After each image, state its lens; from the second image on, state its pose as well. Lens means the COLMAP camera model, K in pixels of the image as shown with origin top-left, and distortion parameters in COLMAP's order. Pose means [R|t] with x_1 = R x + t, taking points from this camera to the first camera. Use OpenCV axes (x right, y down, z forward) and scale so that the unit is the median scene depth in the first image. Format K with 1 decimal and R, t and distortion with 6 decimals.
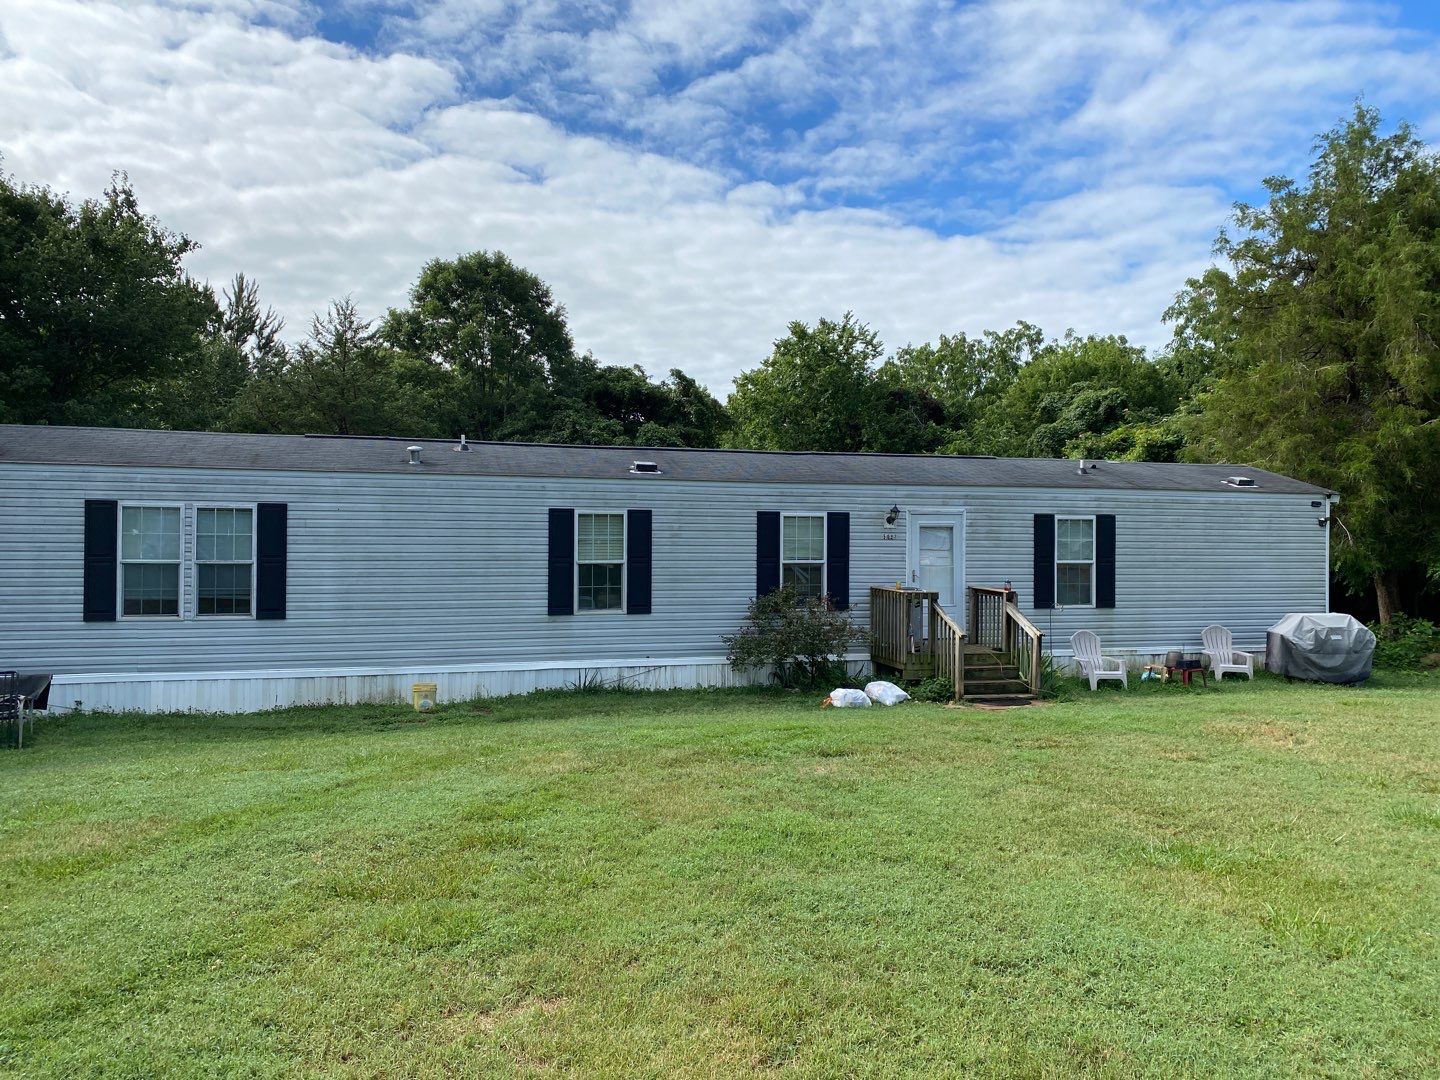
lens RADIAL K [[1108.3, 0, 717.5], [0, 1108.3, 526.5], [0, 0, 1]] dist [0.042701, -0.030041]
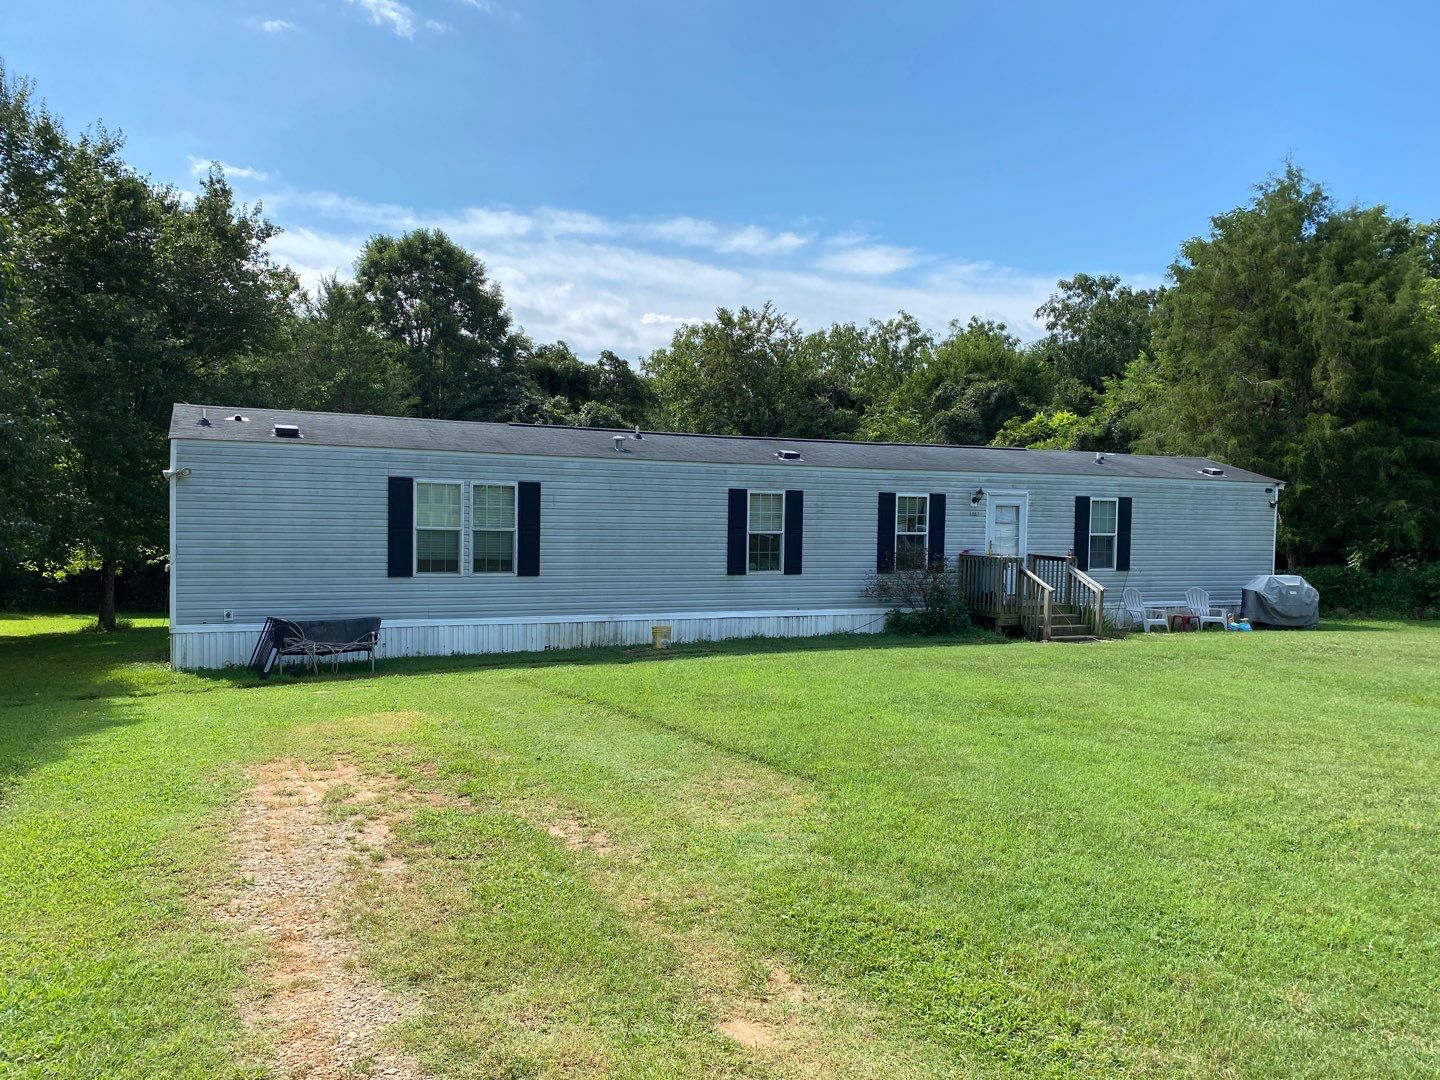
lens RADIAL K [[1099.5, 0, 720.0], [0, 1099.5, 540.0], [0, 0, 1]] dist [0.107492, -0.163204]
pose [[0.989064, 0.005543, 0.147384, -0.334023], [-0.010766, 0.999341, 0.034662, -0.001239], [-0.147095, -0.035870, 0.988472, -0.209307]]
